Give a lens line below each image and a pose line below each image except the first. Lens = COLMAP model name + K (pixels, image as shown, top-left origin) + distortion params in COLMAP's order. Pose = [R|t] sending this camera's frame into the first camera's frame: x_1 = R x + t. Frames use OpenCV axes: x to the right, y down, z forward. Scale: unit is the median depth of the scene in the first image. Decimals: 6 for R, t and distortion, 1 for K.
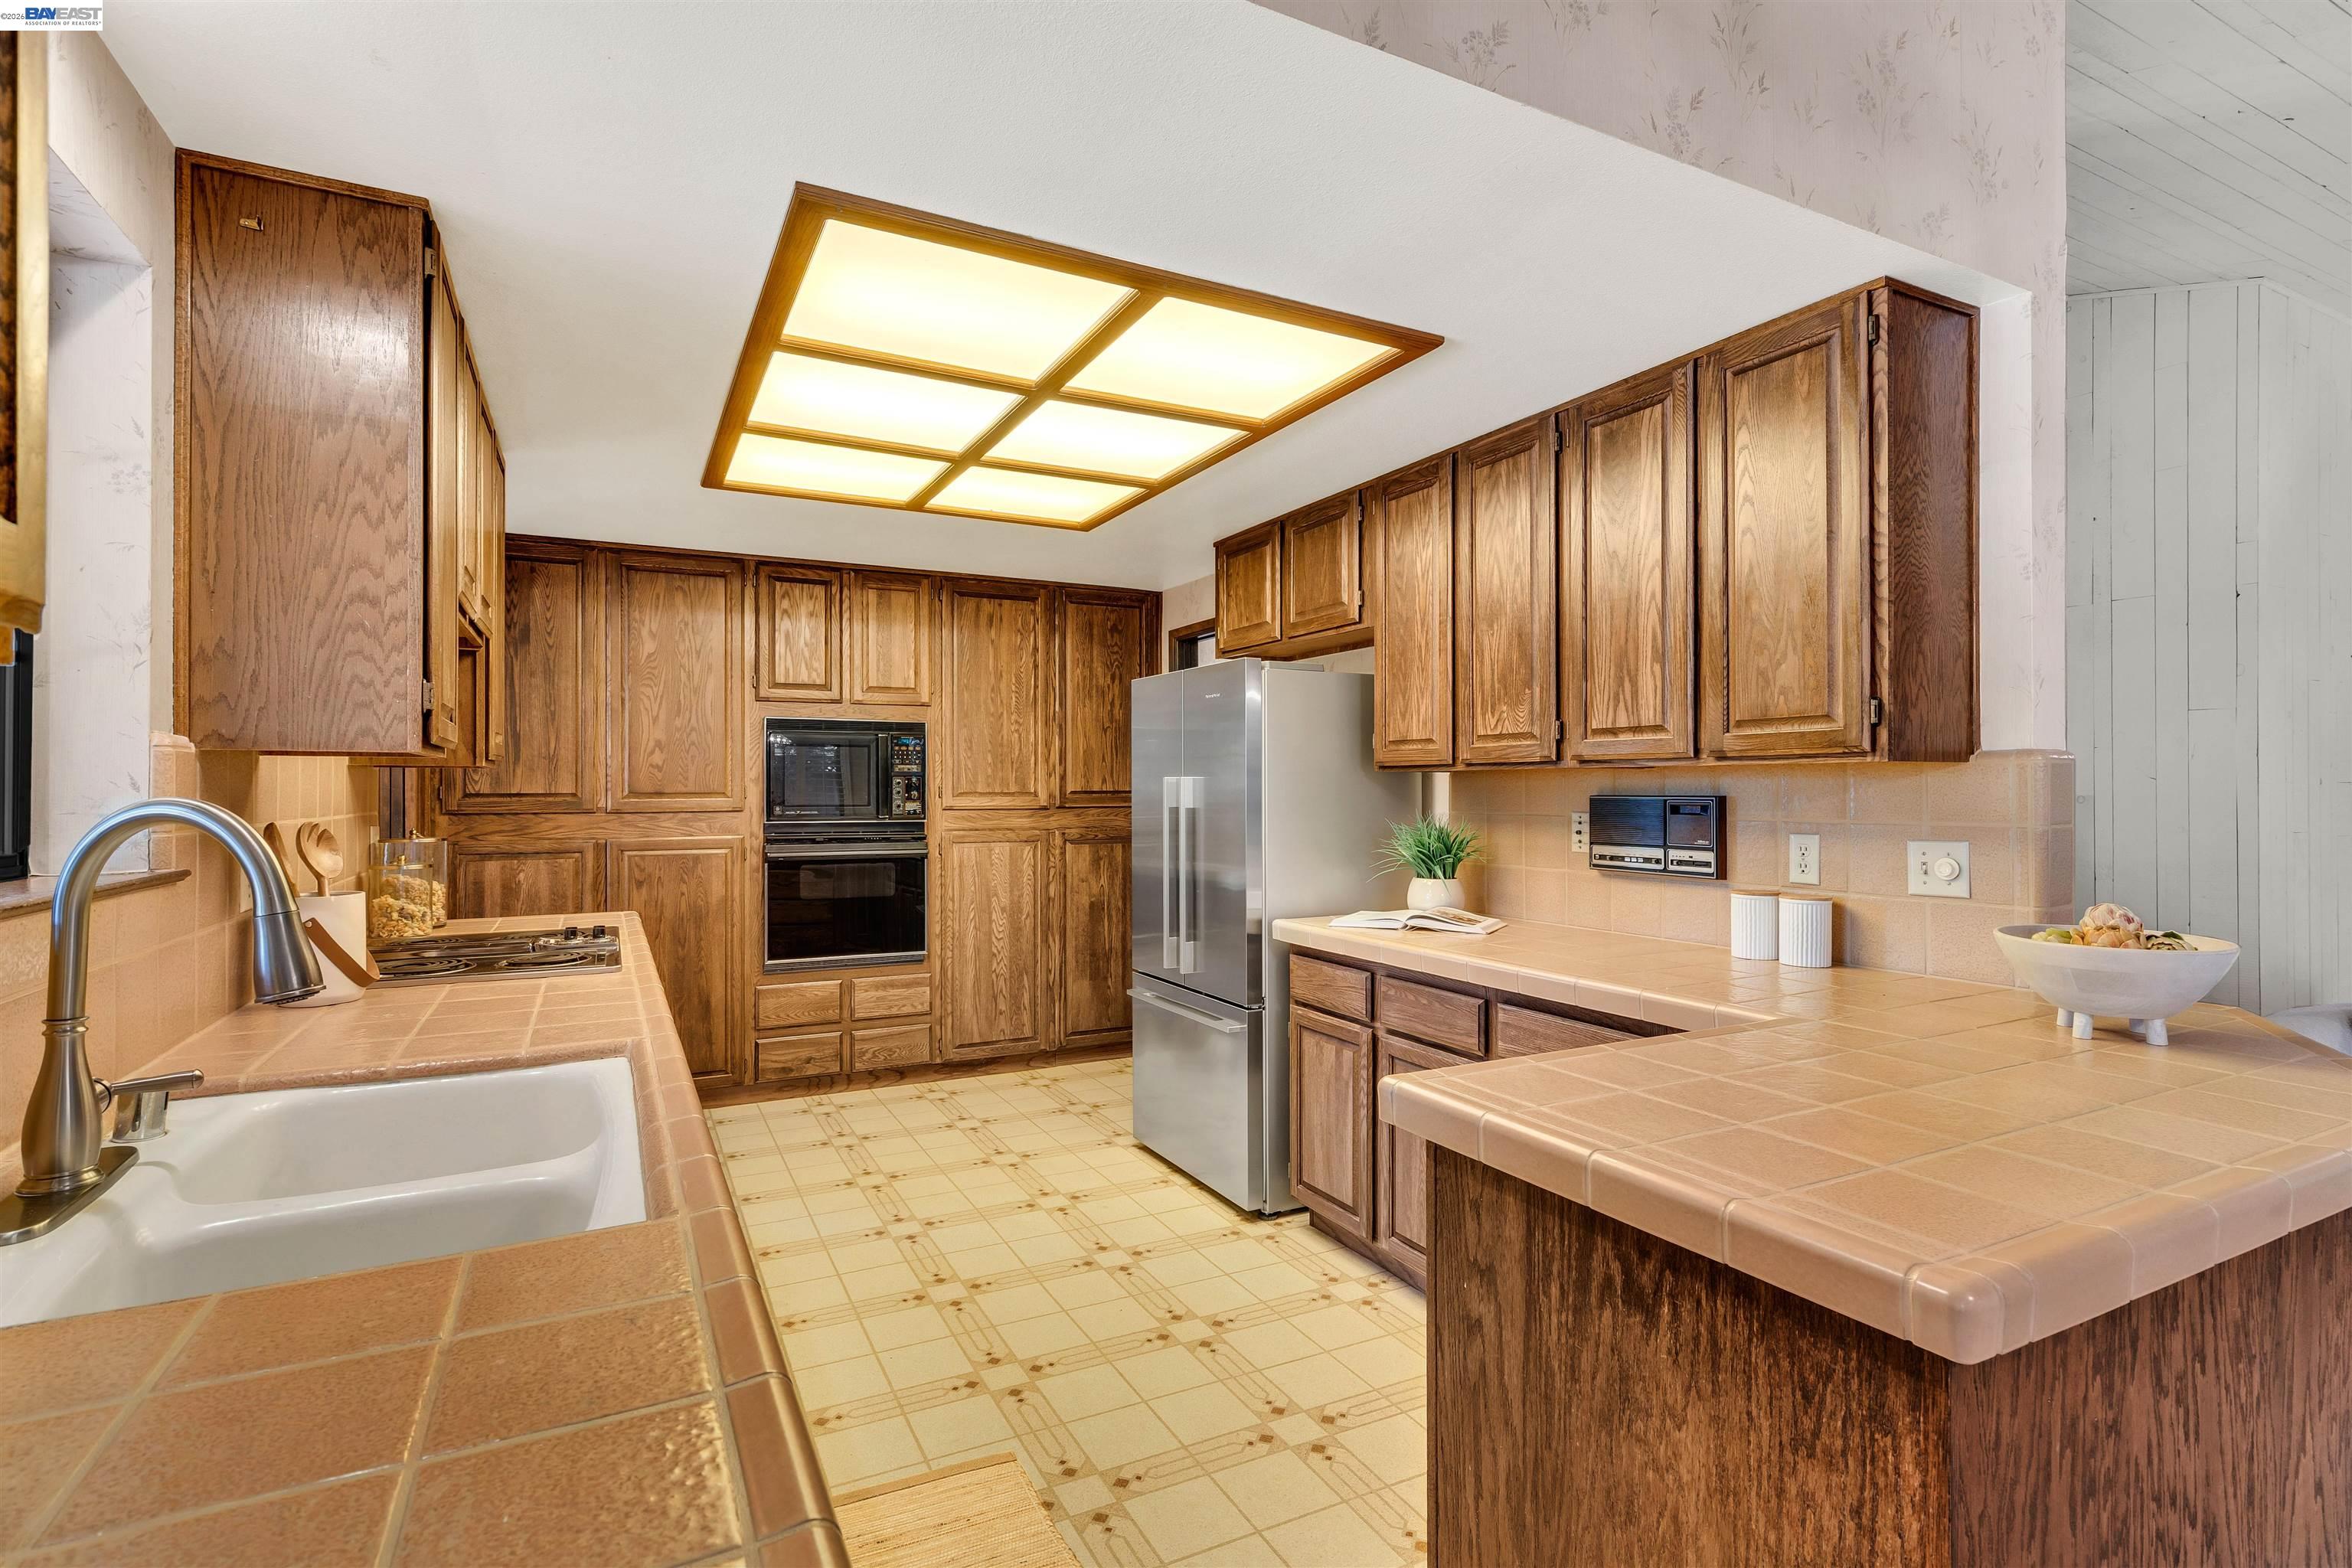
lens RADIAL K [[1099.8, 0, 1179.7], [0, 1099.8, 783.0], [0, 0, 1]] dist [-0.012841, 0.000003]
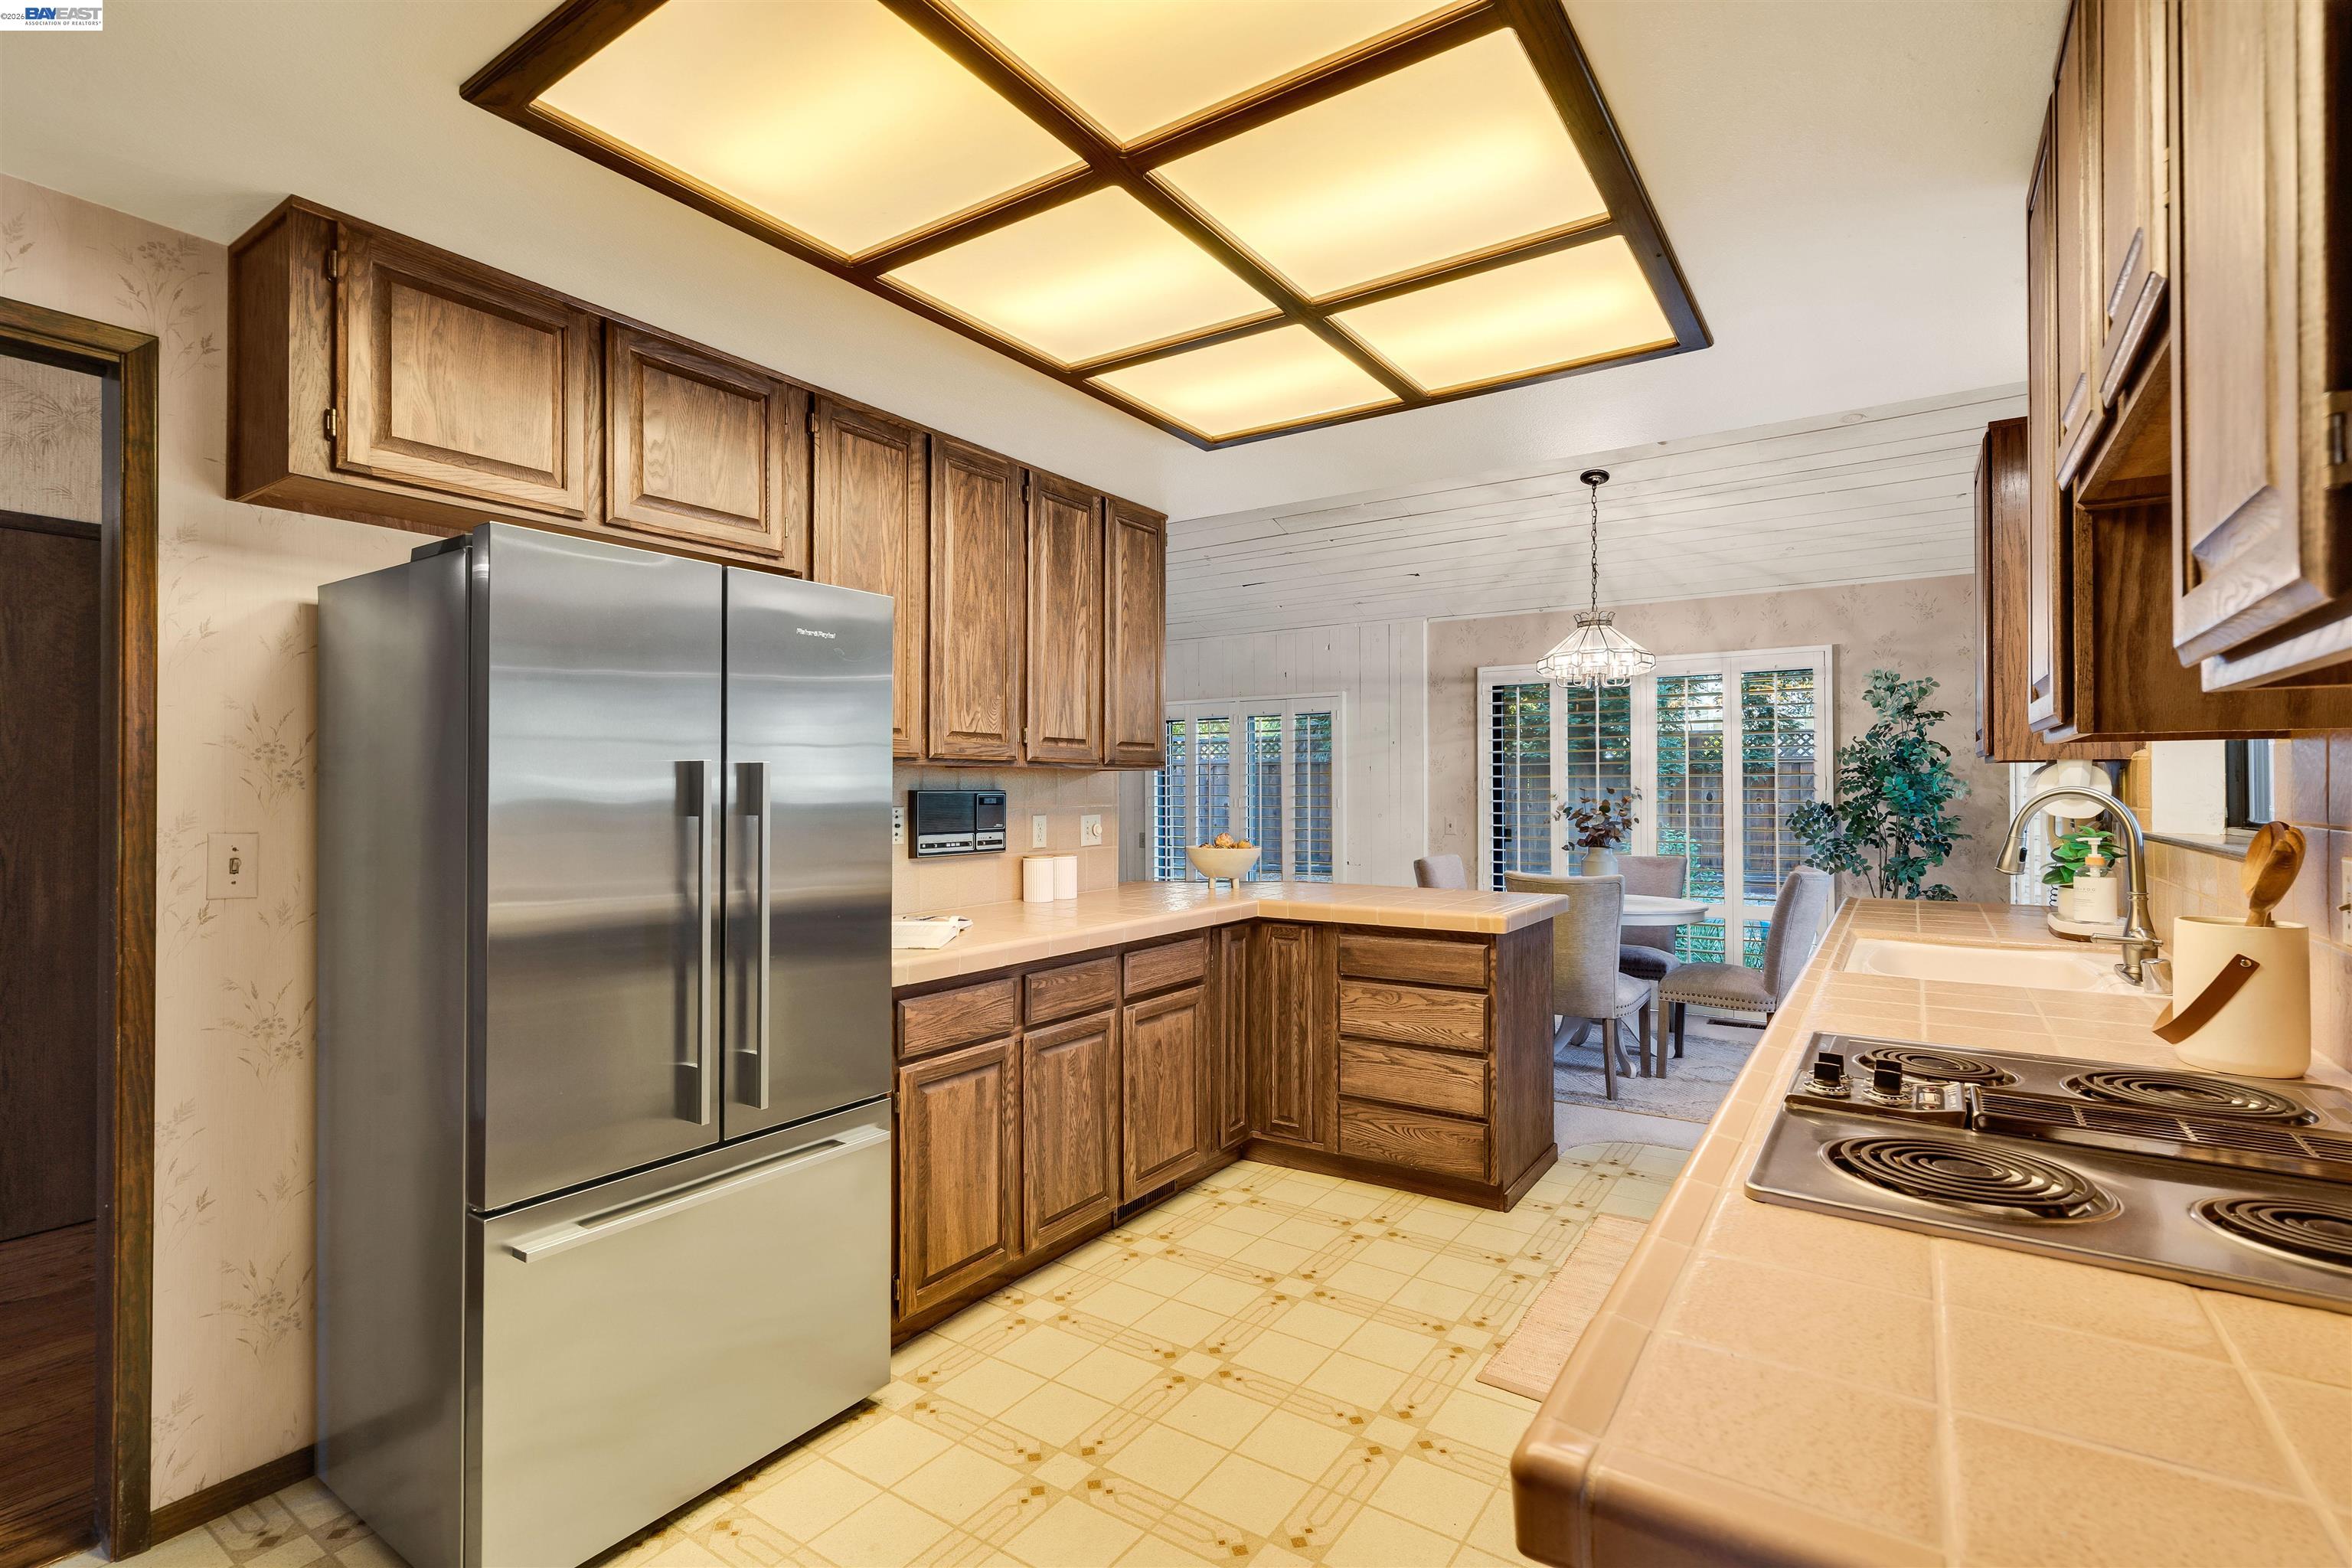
lens RADIAL K [[1099.8, 0, 1179.7], [0, 1099.8, 783.0], [0, 0, 1]] dist [-0.012841, 0.000003]
pose [[-0.479224, 0.009965, 0.877636, -0.749945], [0.002810, 0.999948, -0.009819, 0.015562], [-0.877688, -0.002239, -0.479227, 1.363918]]
